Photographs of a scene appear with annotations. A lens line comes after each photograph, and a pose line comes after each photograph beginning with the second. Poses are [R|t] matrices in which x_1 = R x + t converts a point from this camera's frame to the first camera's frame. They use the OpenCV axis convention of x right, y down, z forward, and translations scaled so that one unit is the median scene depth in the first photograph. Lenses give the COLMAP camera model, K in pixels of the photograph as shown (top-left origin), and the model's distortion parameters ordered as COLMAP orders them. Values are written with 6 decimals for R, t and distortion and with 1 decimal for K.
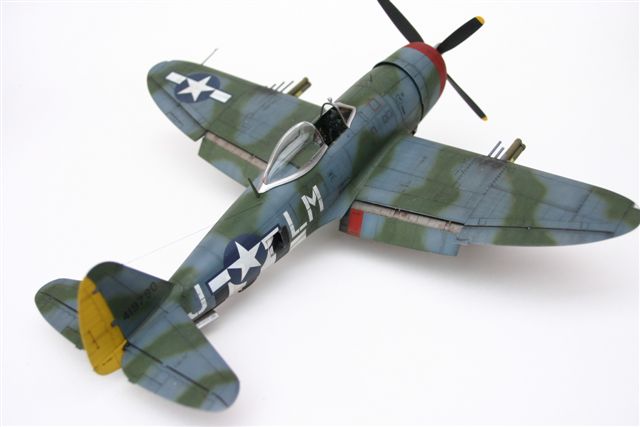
lens RADIAL K [[839.4, 0, 320.0], [0, 839.4, 213.5], [0, 0, 1]] dist [-0.065933, -0.004009]
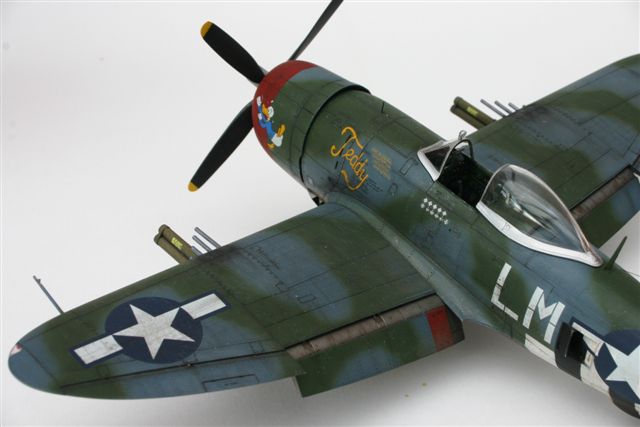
lens RADIAL K [[1289.5, 0, 320.0], [0, 1289.5, 213.5], [0, 0, 1]] dist [-0.053677, -0.116177]
pose [[0.182605, -0.451693, 0.873286, -0.904606], [0.566238, 0.774440, 0.282166, -0.432014], [-0.803760, 0.442964, 0.397182, 0.722066]]
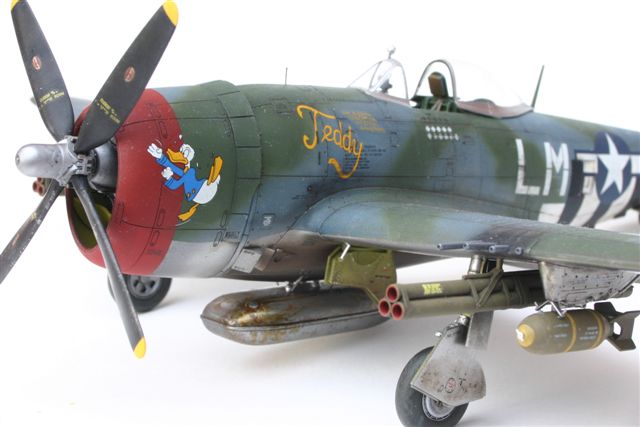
lens RADIAL K [[1267.2, 0, 320.0], [0, 1267.2, 213.5], [0, 0, 1]] dist [-0.065181, -0.025895]
pose [[-0.976237, 0.021737, 0.215611, -0.115846], [0.176781, 0.655343, 0.734353, -0.670988], [-0.125336, 0.755019, -0.643613, 1.607756]]
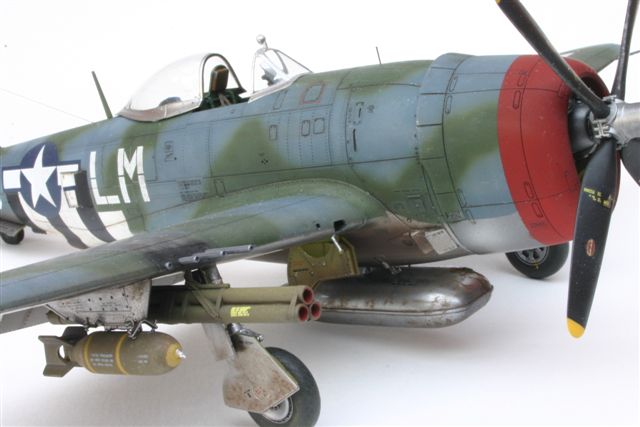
lens RADIAL K [[1267.2, 0, 320.0], [0, 1267.2, 213.5], [0, 0, 1]] dist [-0.065181, -0.025895]
pose [[0.001179, 0.334783, -0.942294, 0.781225], [-0.502695, 0.814778, 0.288850, -0.291597], [0.864463, 0.473346, 0.169254, 0.950883]]
